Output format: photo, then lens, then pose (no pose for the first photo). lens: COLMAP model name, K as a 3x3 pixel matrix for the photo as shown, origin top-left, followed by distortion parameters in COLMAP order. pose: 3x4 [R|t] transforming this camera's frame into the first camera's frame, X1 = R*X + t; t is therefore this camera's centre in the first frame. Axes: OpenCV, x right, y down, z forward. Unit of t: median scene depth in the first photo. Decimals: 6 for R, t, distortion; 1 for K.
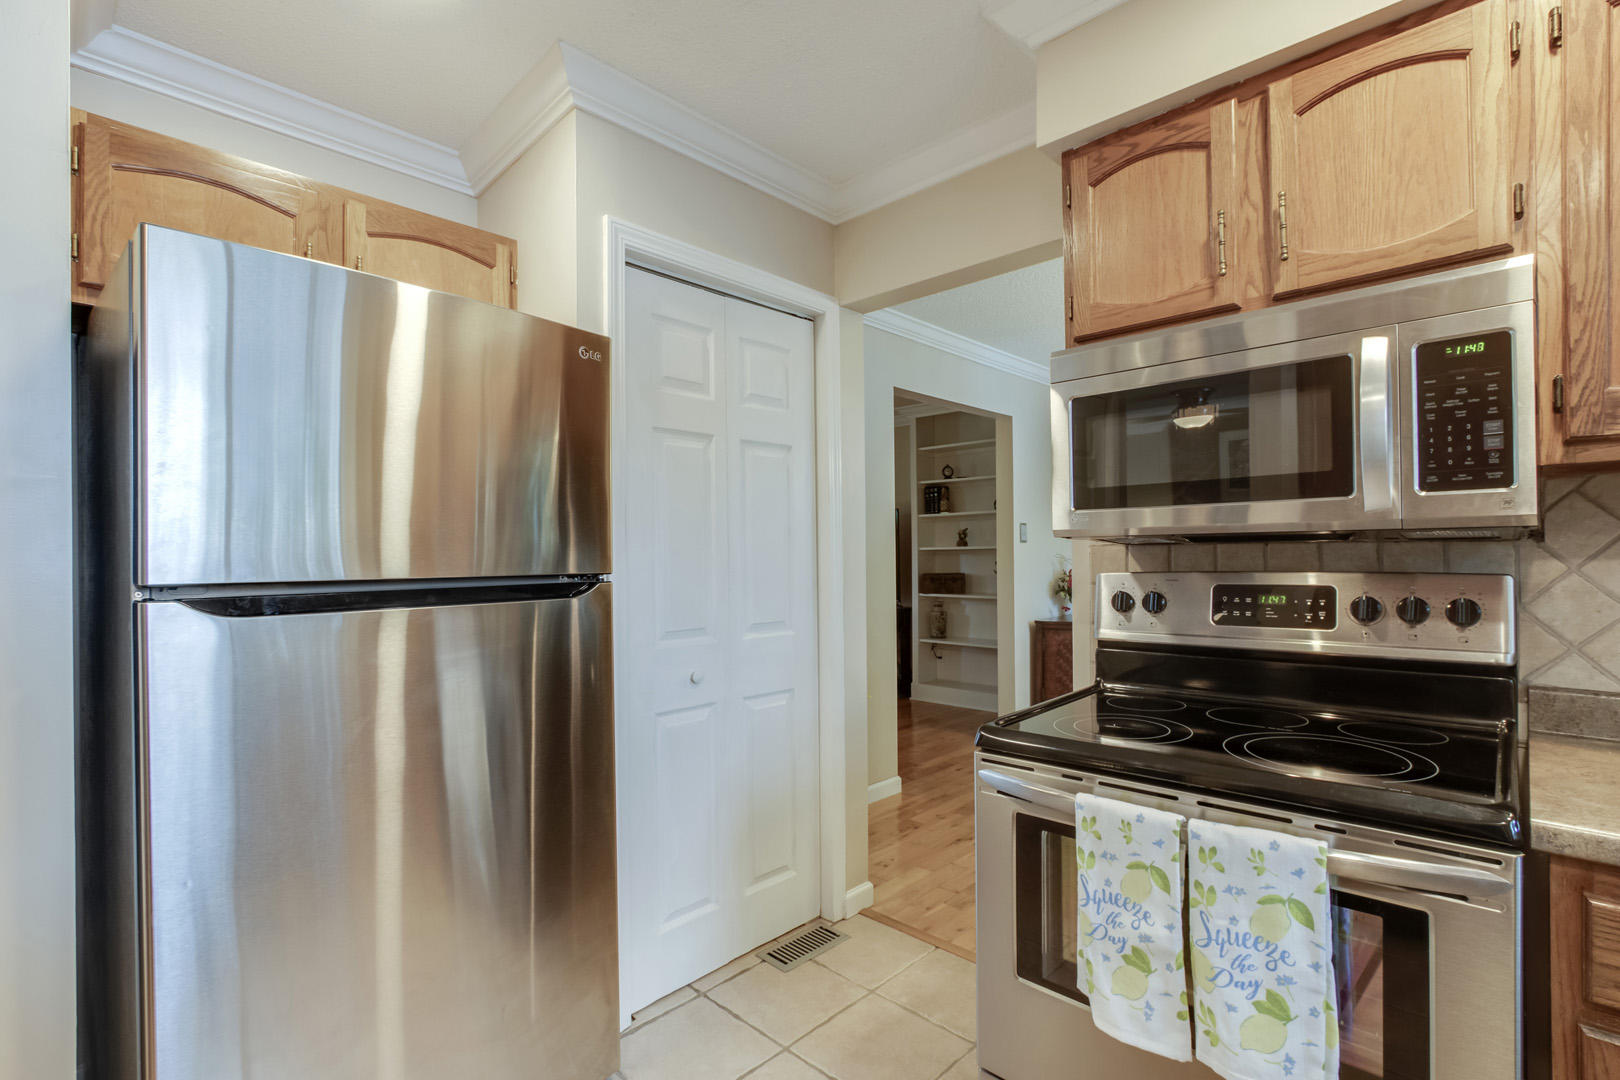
lens RADIAL K [[750.6, 0, 807.6], [0, 750.6, 550.5], [0, 0, 1]] dist [-0.016085, 0.002816]
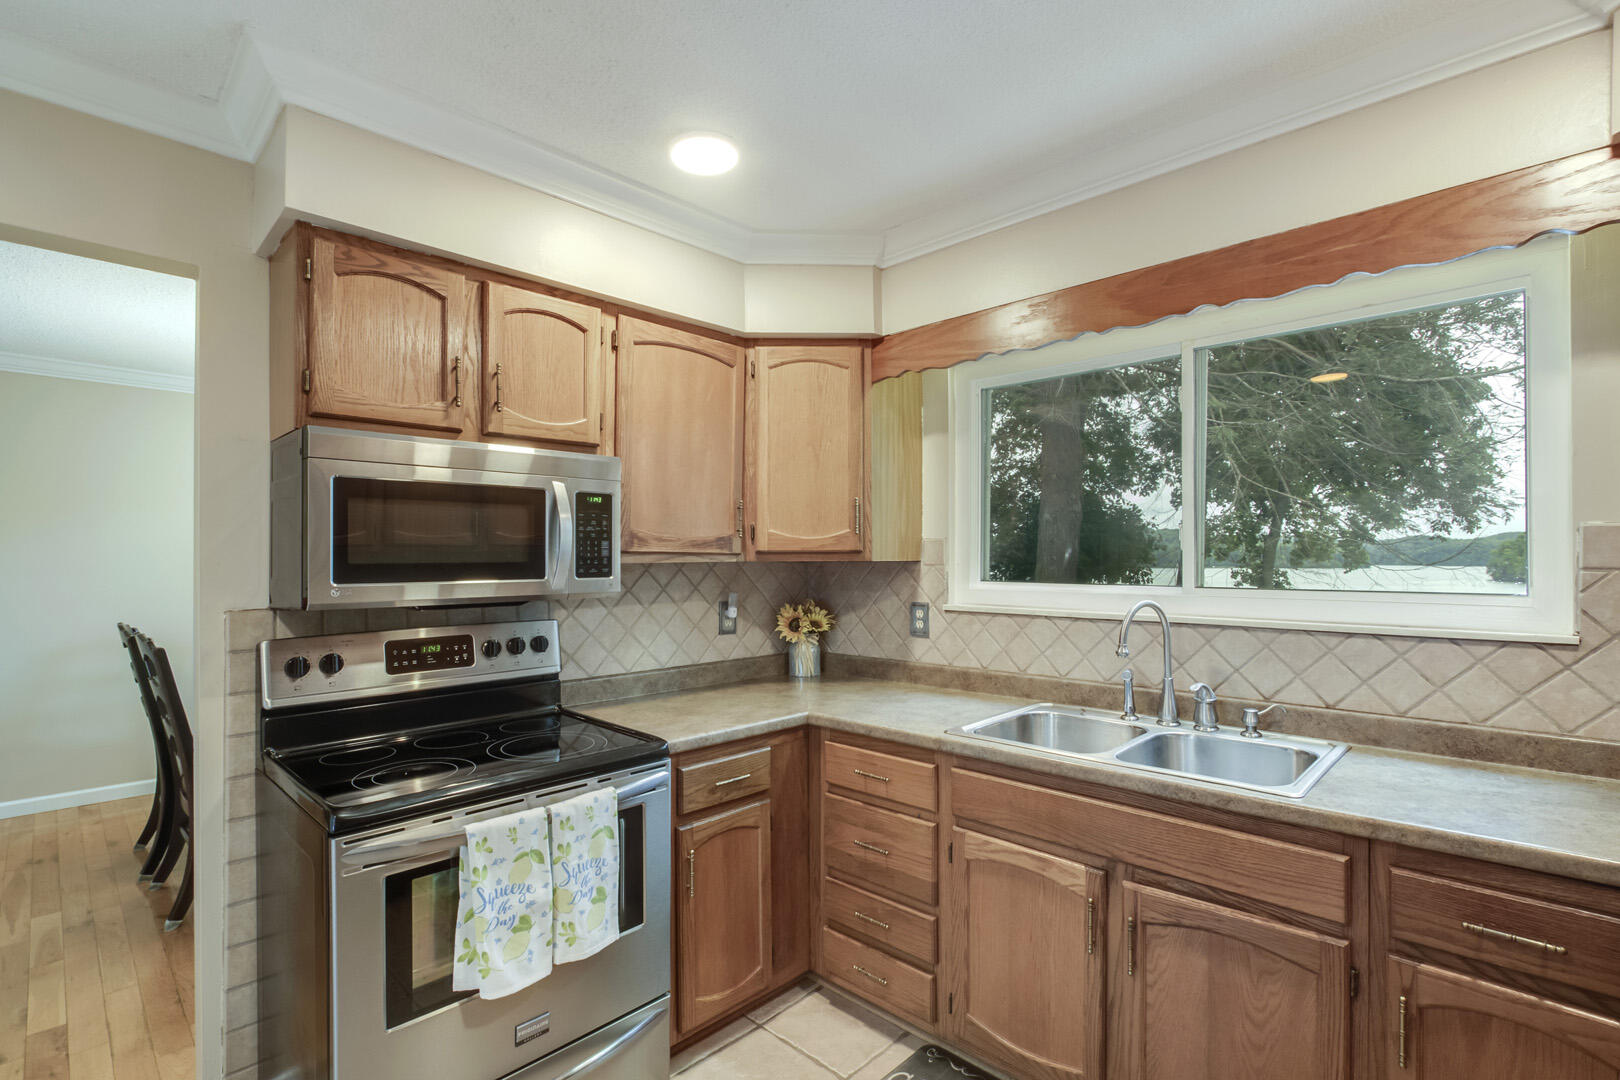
lens RADIAL K [[750.6, 0, 816.4], [0, 750.6, 548.4], [0, 0, 1]] dist [-0.016085, 0.002816]
pose [[-0.002882, 0.020135, 0.999793, -0.925135], [-0.002431, 0.999794, -0.020142, -0.114652], [-0.999993, -0.002488, -0.002833, 0.453576]]
